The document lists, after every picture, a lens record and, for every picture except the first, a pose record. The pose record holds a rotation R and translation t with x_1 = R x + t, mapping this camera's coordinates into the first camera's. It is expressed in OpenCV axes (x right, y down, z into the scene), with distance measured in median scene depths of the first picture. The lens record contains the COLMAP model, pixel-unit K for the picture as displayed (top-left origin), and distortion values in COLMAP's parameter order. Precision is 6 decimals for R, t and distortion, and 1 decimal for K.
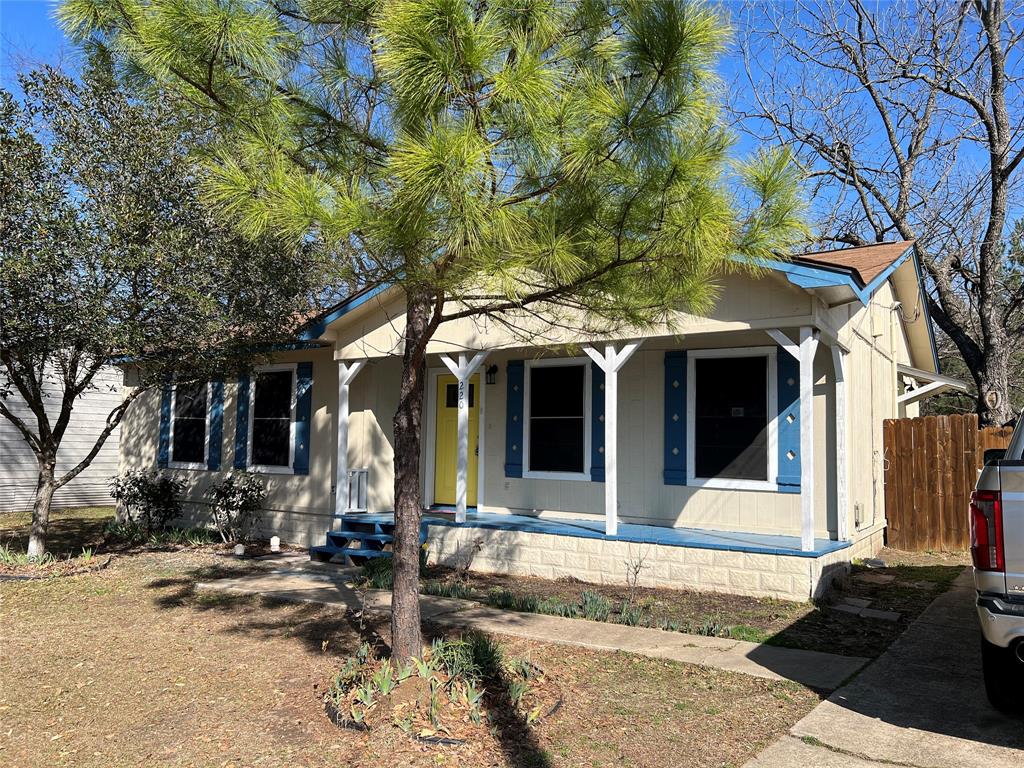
lens RADIAL K [[783.7, 0, 498.4], [0, 783.7, 384.6], [0, 0, 1]] dist [0.072584, -0.136849]
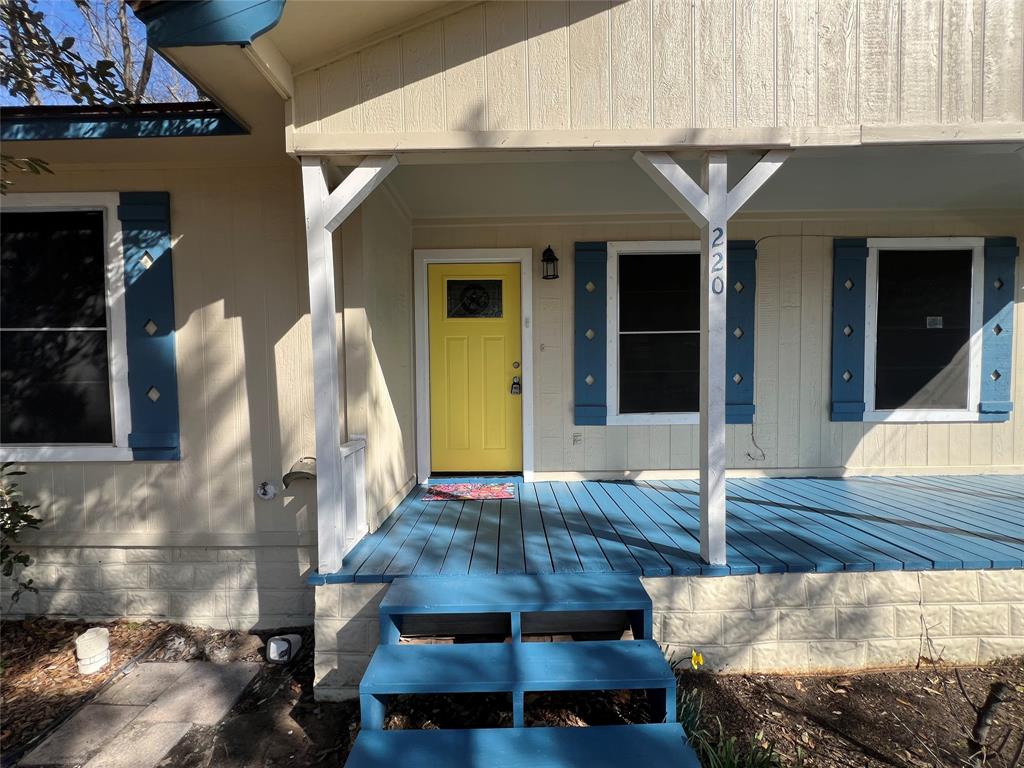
lens RADIAL K [[415.3, 0, 512.0], [0, 415.3, 384.0], [0, 0, 1]] dist [-0.001170, 0.000408]
pose [[0.833971, -0.049281, 0.549604, -0.234391], [-0.014321, 0.993736, 0.110835, 0.049545], [-0.551623, -0.100304, 0.828041, 0.789098]]
